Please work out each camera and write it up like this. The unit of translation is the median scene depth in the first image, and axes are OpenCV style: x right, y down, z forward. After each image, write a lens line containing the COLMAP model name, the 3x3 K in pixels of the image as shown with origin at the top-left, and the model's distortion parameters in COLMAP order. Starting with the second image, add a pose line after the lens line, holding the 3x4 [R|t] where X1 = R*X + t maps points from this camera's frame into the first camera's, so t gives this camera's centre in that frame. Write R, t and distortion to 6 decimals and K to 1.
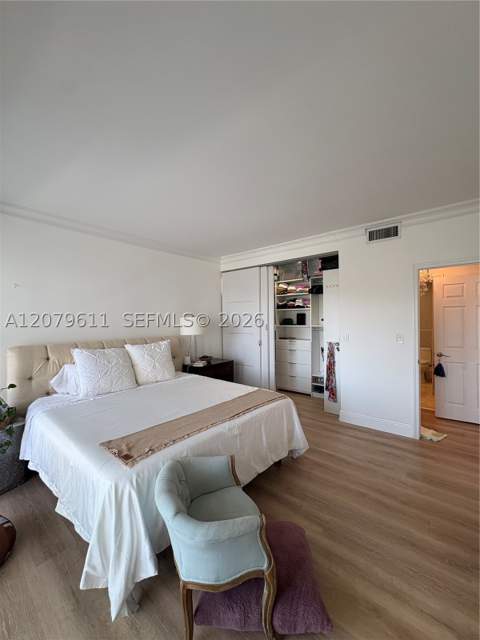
lens RADIAL K [[256.8, 0, 240.0], [0, 256.8, 320.0], [0, 0, 1]] dist [0.001777, 0.000842]
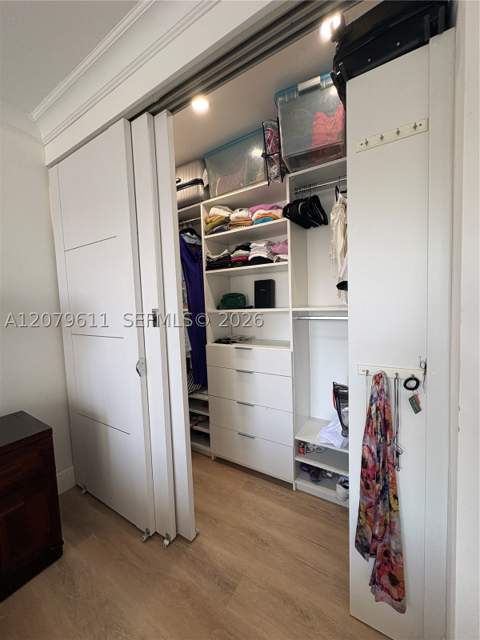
lens RADIAL K [[255.2, 0, 241.7], [0, 255.2, 317.6], [0, 0, 1]] dist [0.000353, 0.000224]
pose [[0.990565, -0.029793, 0.133765, 0.162539], [0.022771, 0.998296, 0.053718, 0.013976], [-0.135137, -0.050165, 0.989556, 0.669047]]
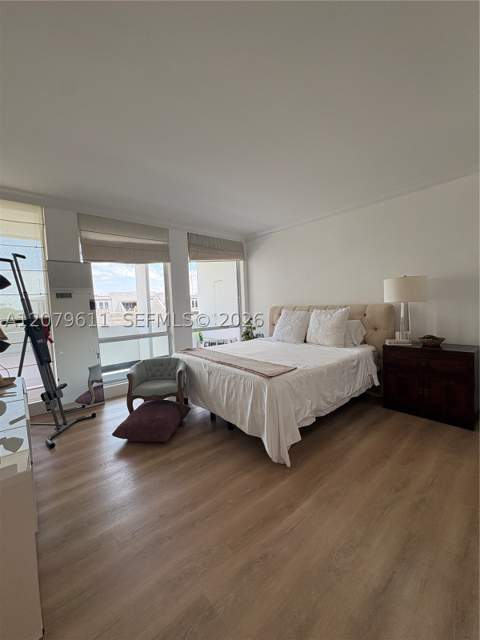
lens RADIAL K [[256.8, 0, 240.0], [0, 256.8, 320.0], [0, 0, 1]] dist [0.001777, 0.000842]
pose [[-0.150448, 0.077076, -0.985609, 0.559075], [0.034371, 0.996761, 0.072701, 0.035699], [0.988020, -0.022939, -0.152610, 0.603422]]
